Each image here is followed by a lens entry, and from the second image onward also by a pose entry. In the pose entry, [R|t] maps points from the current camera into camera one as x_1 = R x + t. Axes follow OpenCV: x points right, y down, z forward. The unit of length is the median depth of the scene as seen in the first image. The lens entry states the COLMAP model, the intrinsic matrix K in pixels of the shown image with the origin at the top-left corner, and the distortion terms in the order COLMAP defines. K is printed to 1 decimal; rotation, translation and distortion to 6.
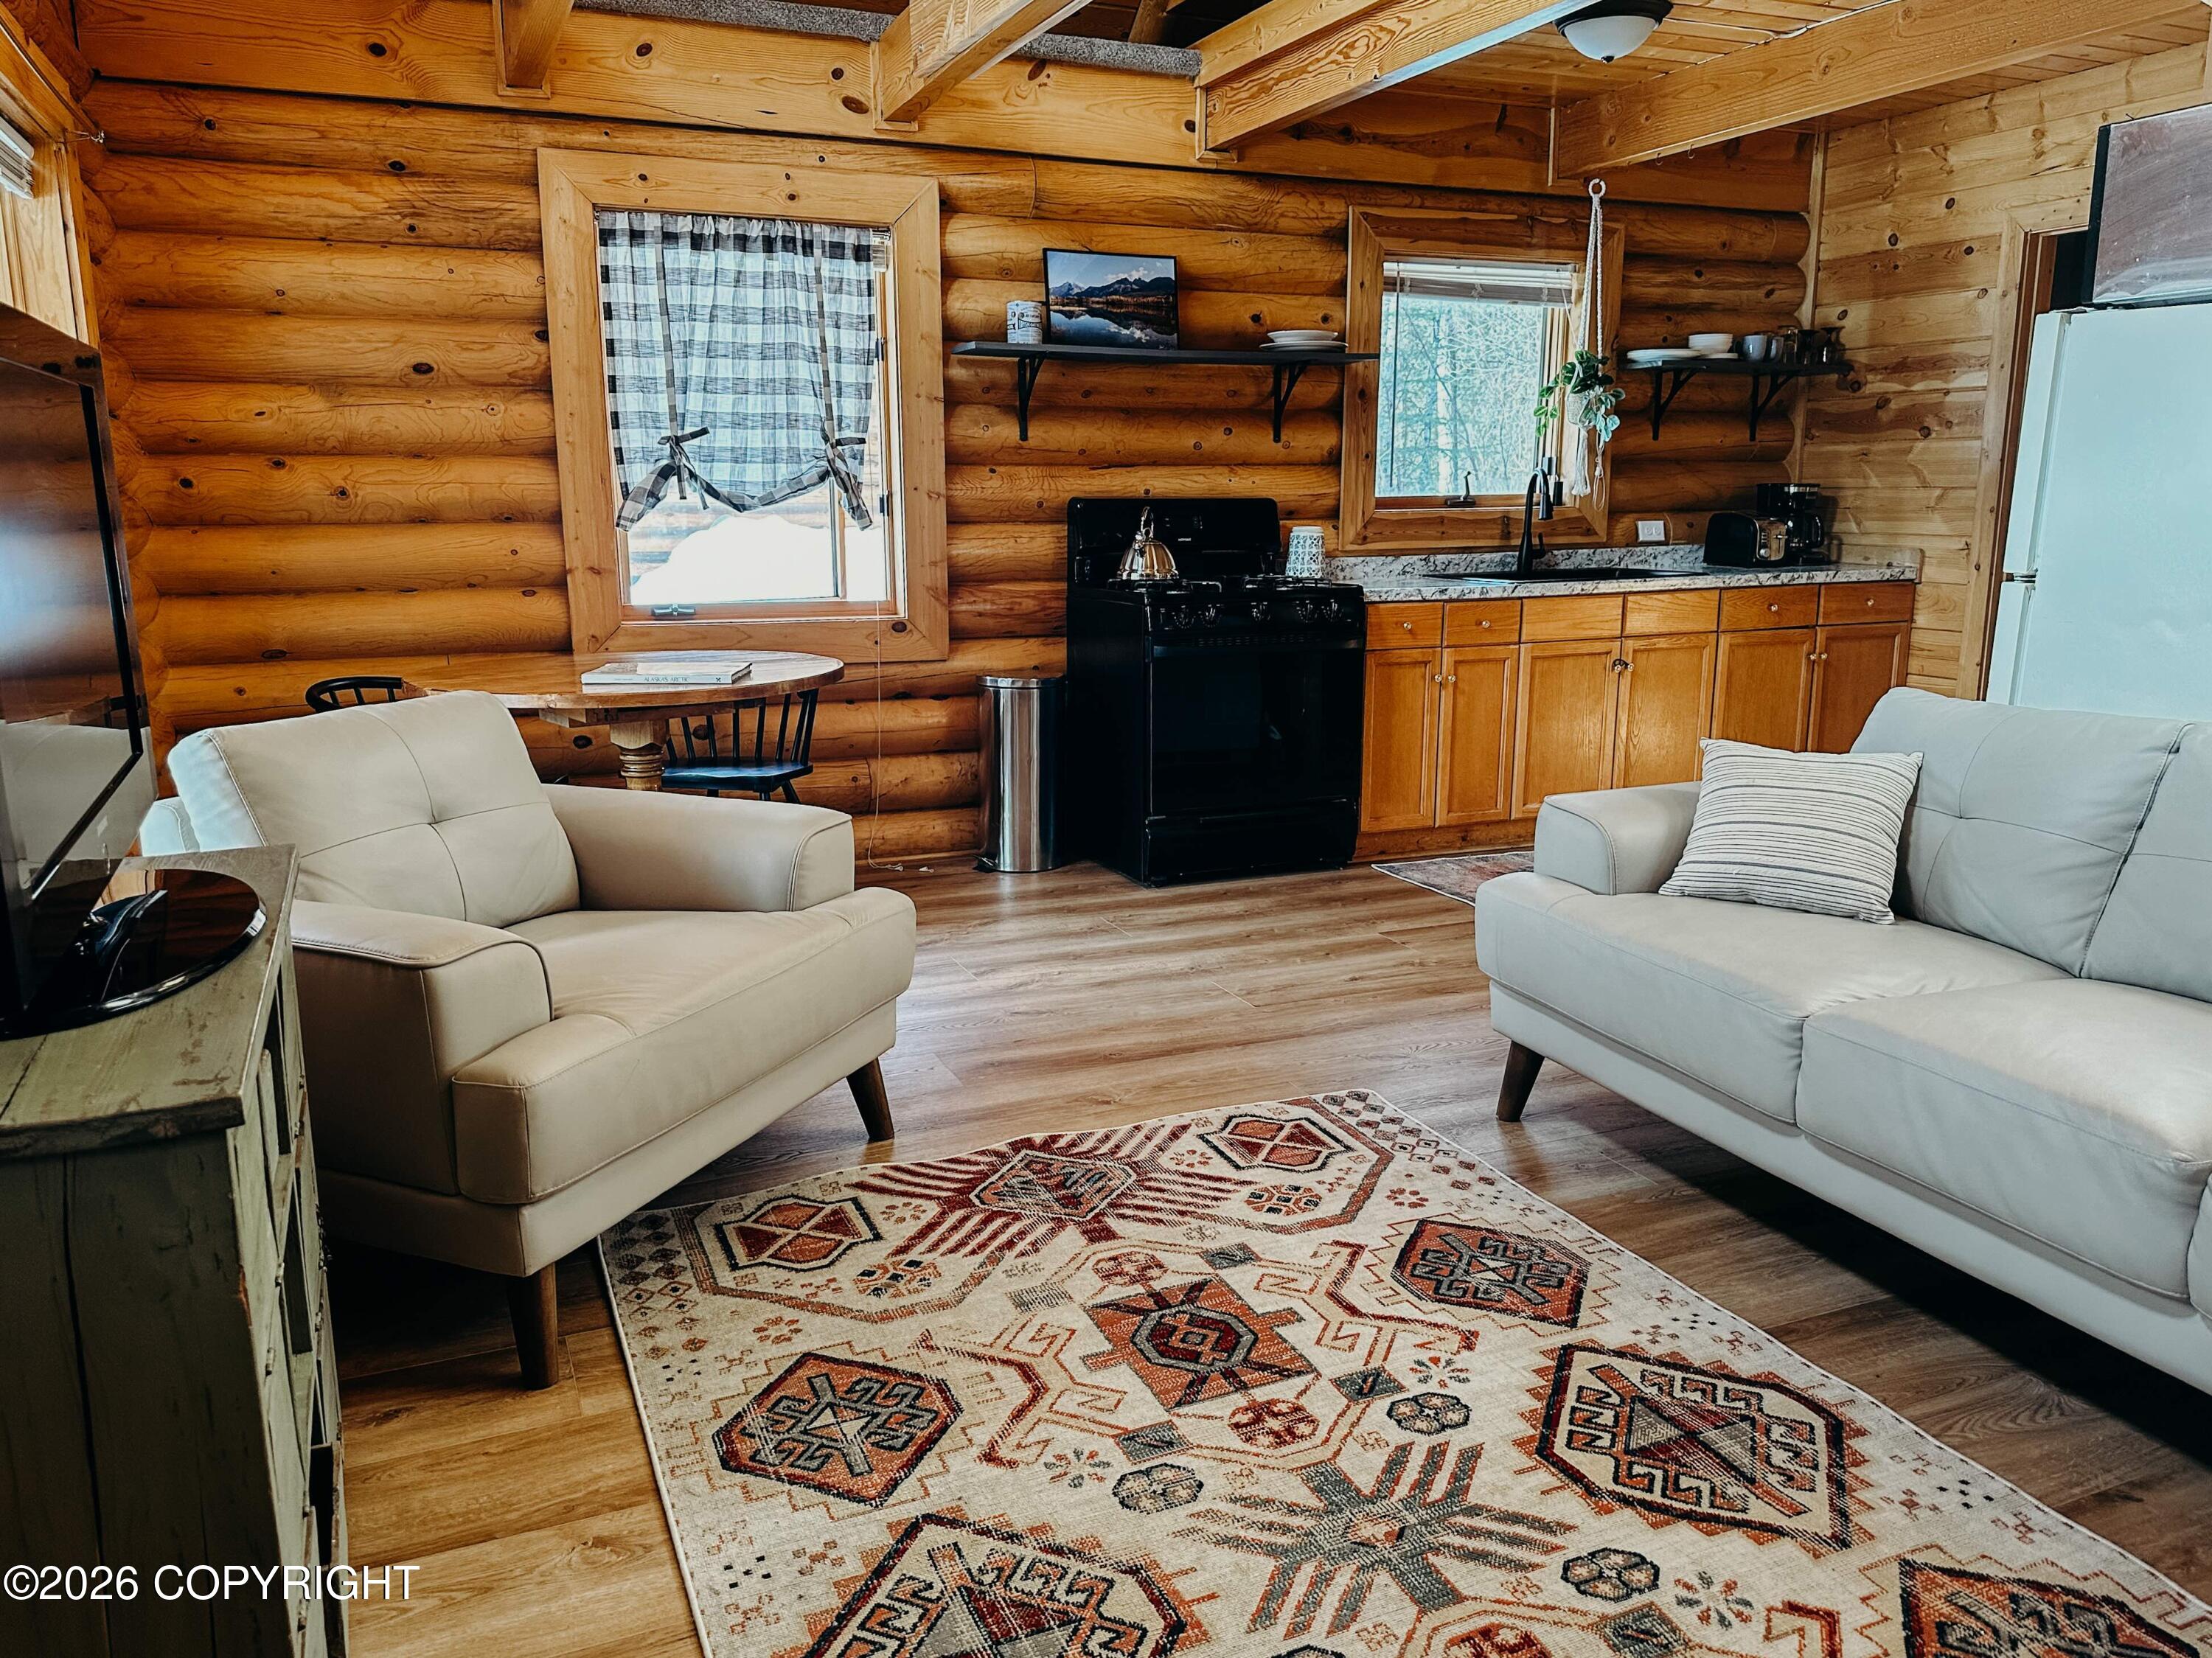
lens RADIAL K [[1592.8, 0, 1102.5], [0, 1592.8, 846.9], [0, 0, 1]] dist [0.017990, -0.026228]
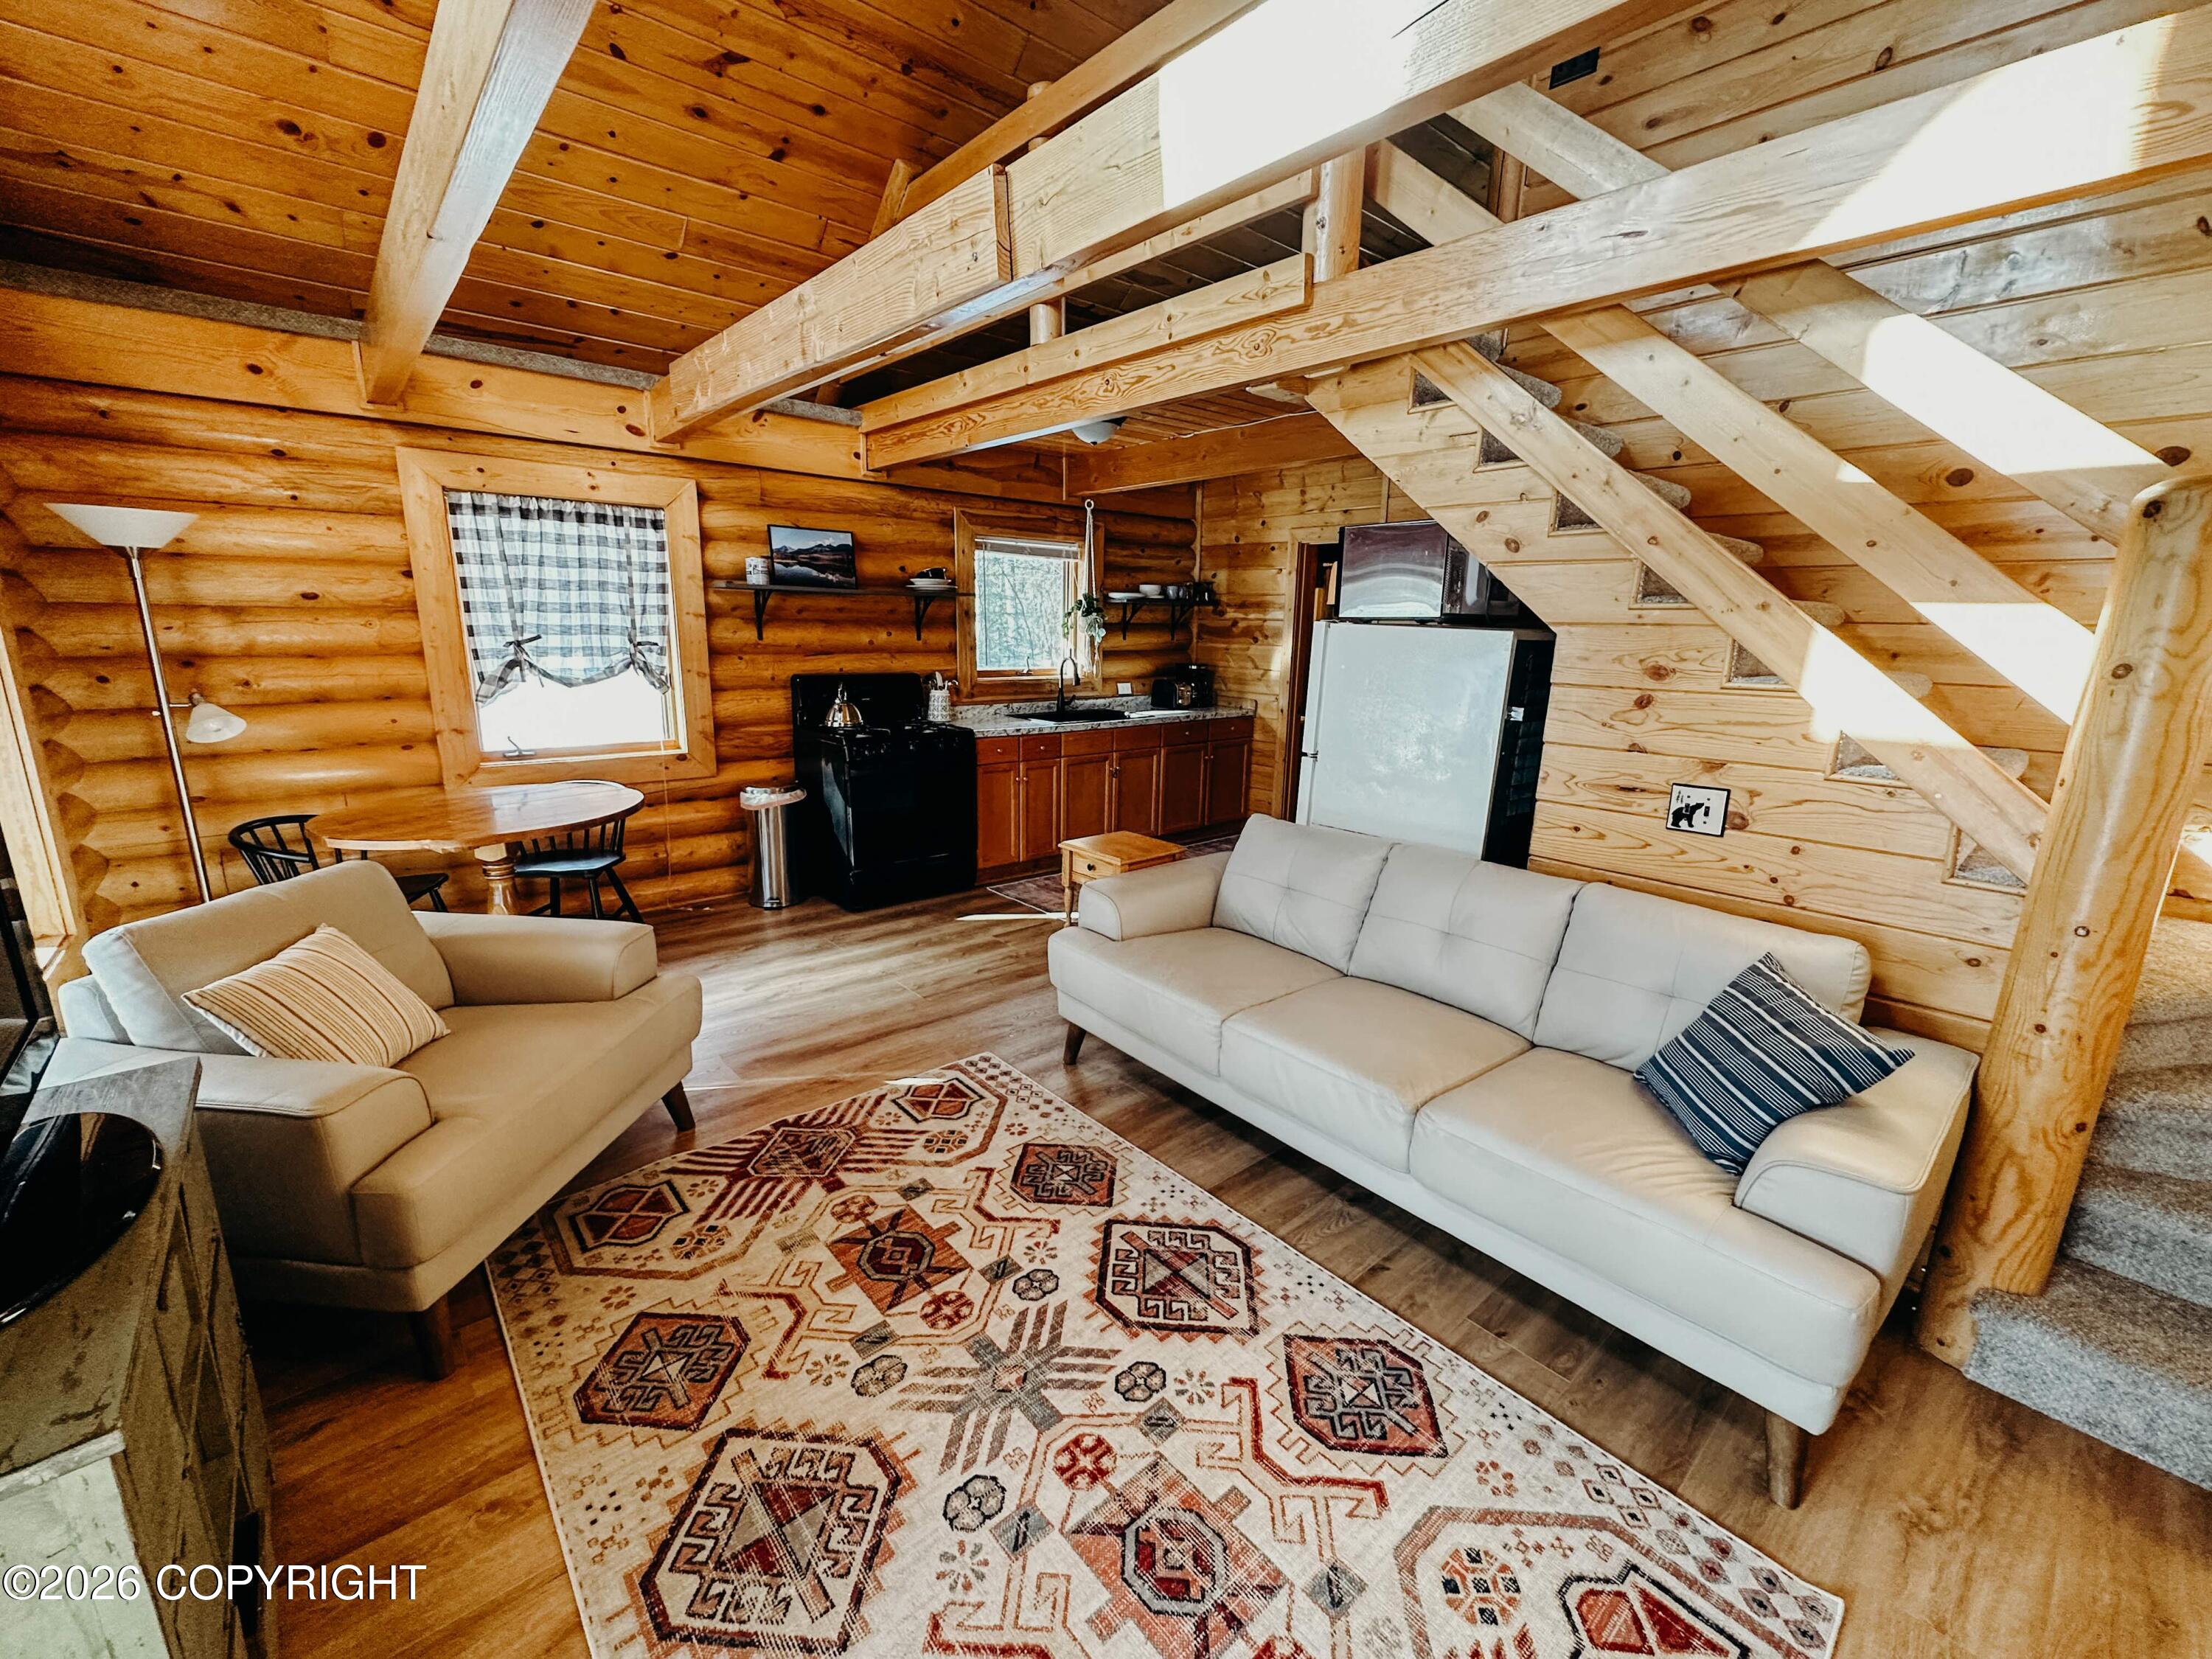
lens RADIAL K [[886.0, 0, 1106.1], [0, 886.0, 851.0], [0, 0, 1]] dist [-0.012131, 0.001453]
pose [[0.951852, -0.047787, 0.302810, 0.005945], [0.038895, 0.998618, 0.035331, -0.119424], [-0.304081, -0.021852, 0.952396, 0.053017]]
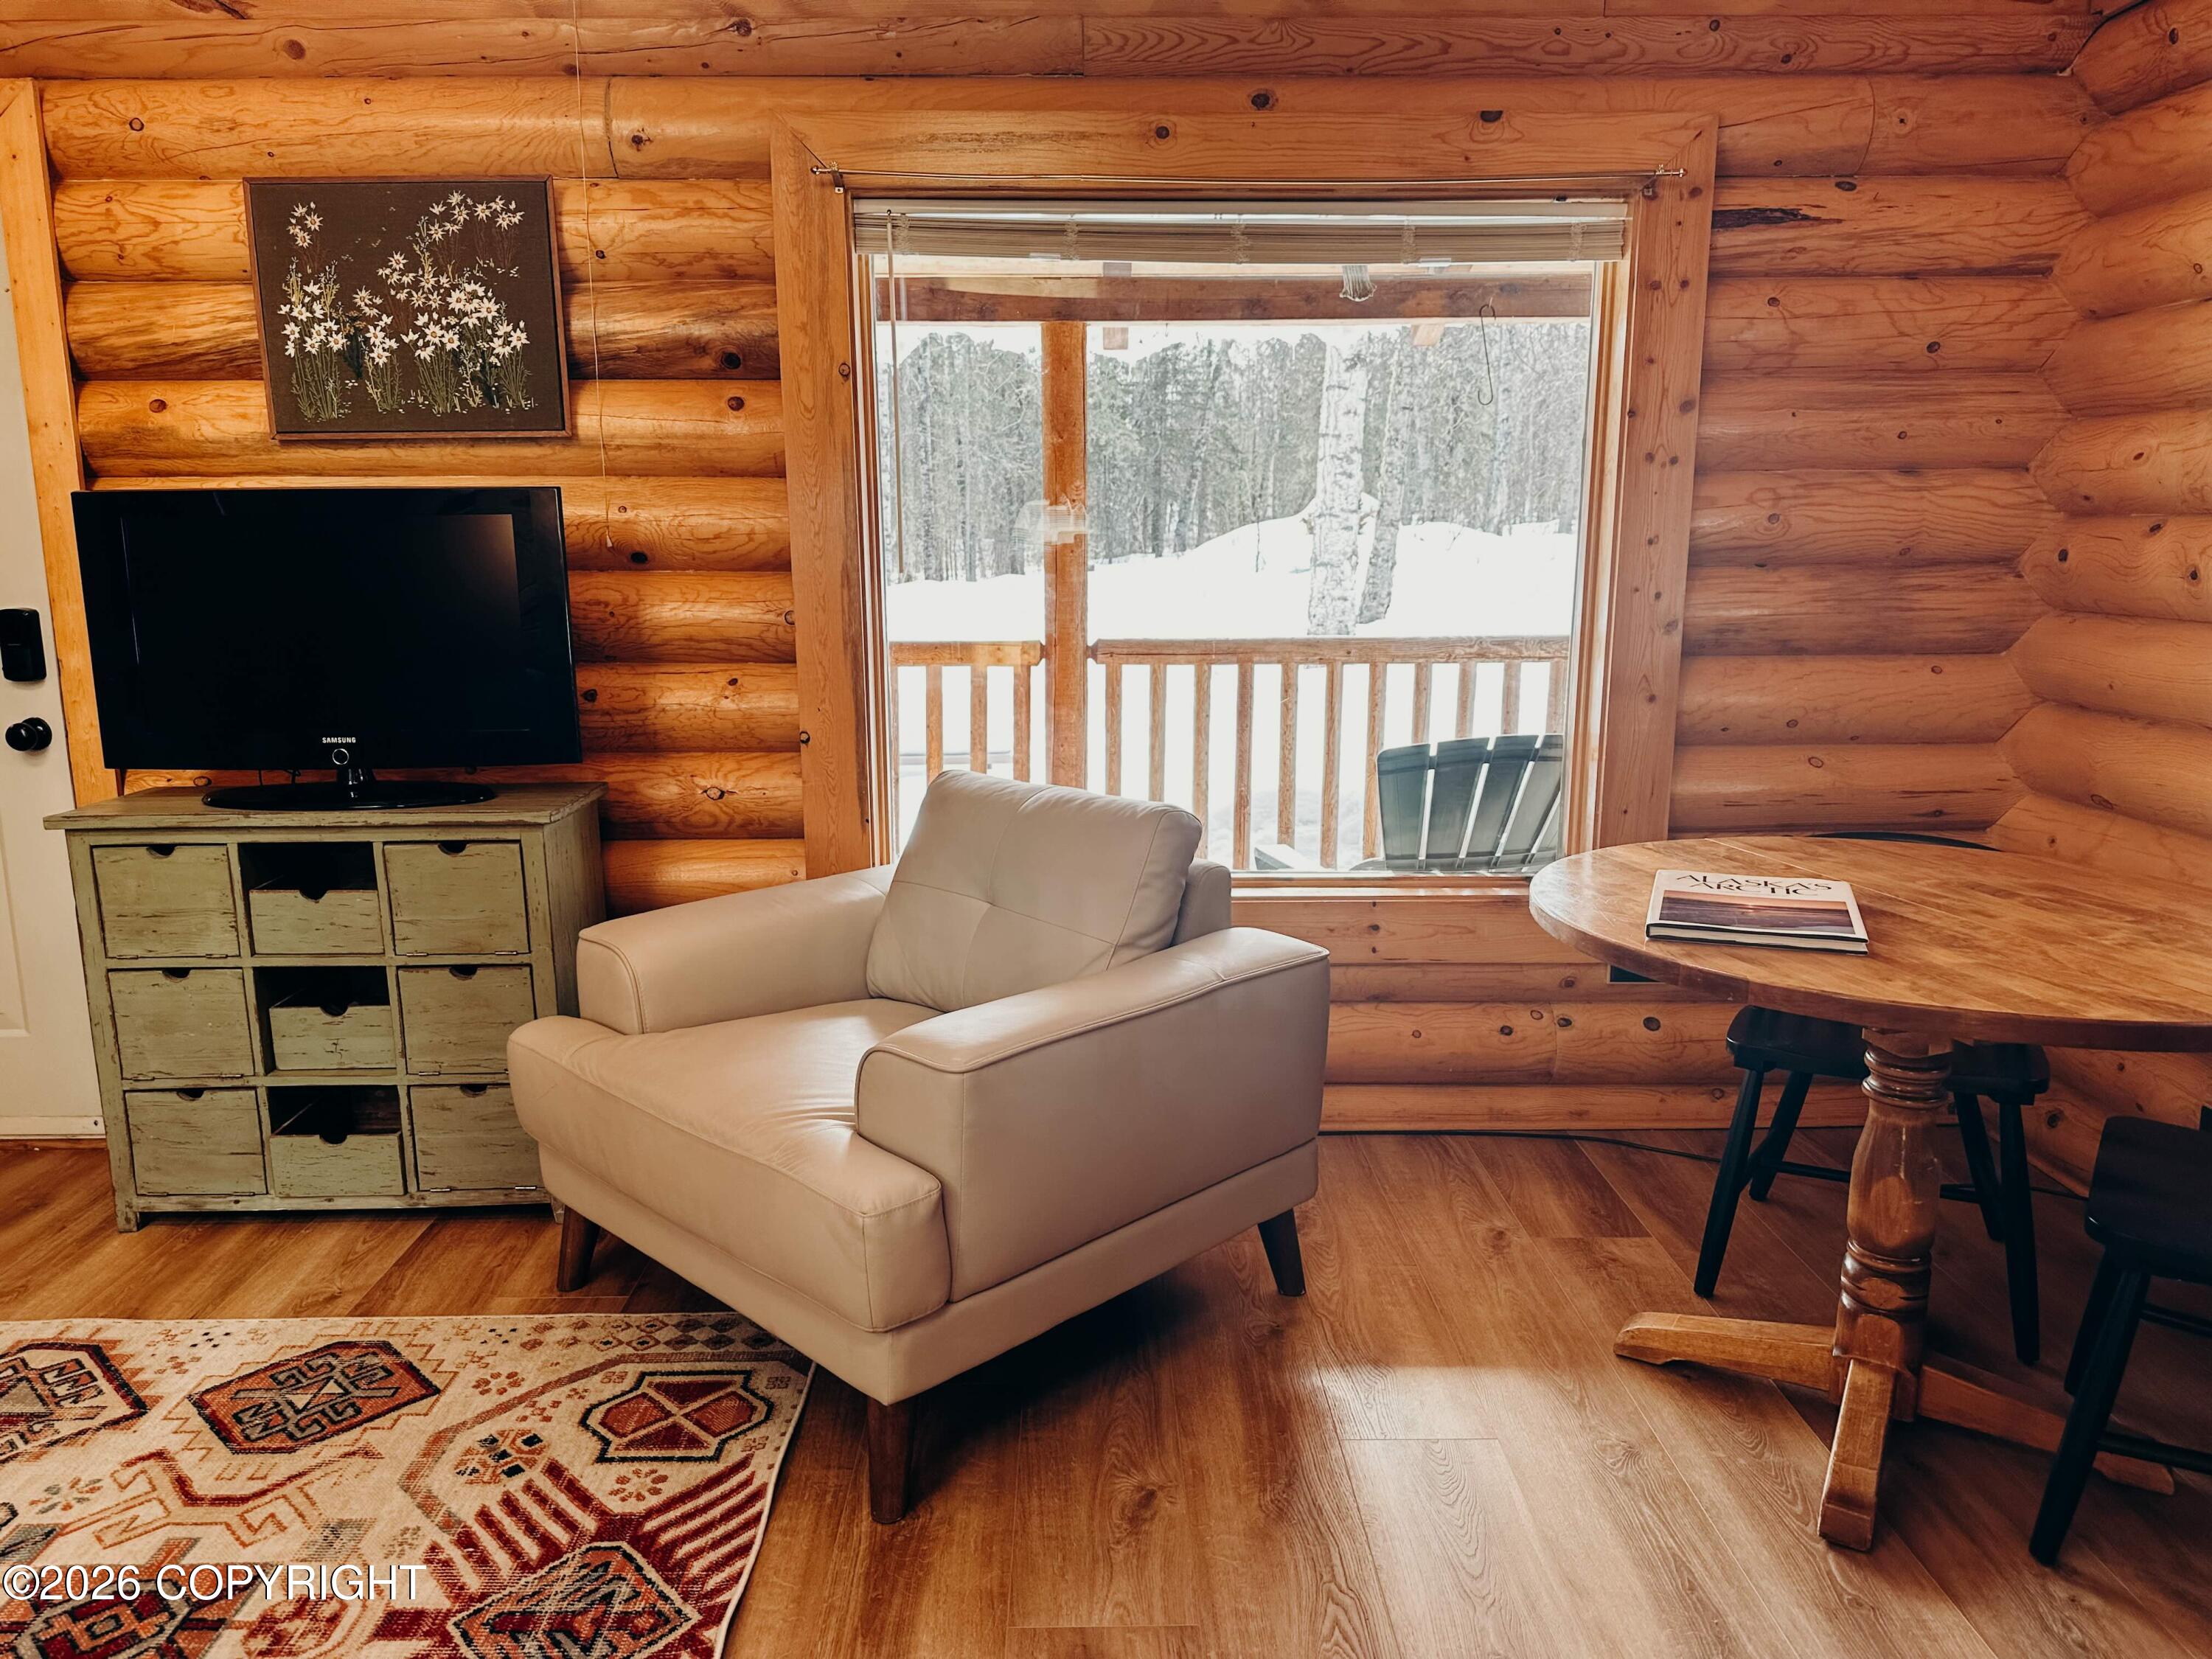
lens RADIAL K [[1592.9, 0, 1106.0], [0, 1592.9, 841.4], [0, 0, 1]] dist [0.017990, -0.026228]
pose [[-0.387833, 0.181673, -0.903648, 0.446819], [-0.201829, 0.939853, 0.275574, -0.339414], [0.899361, 0.289259, -0.327840, 1.378291]]
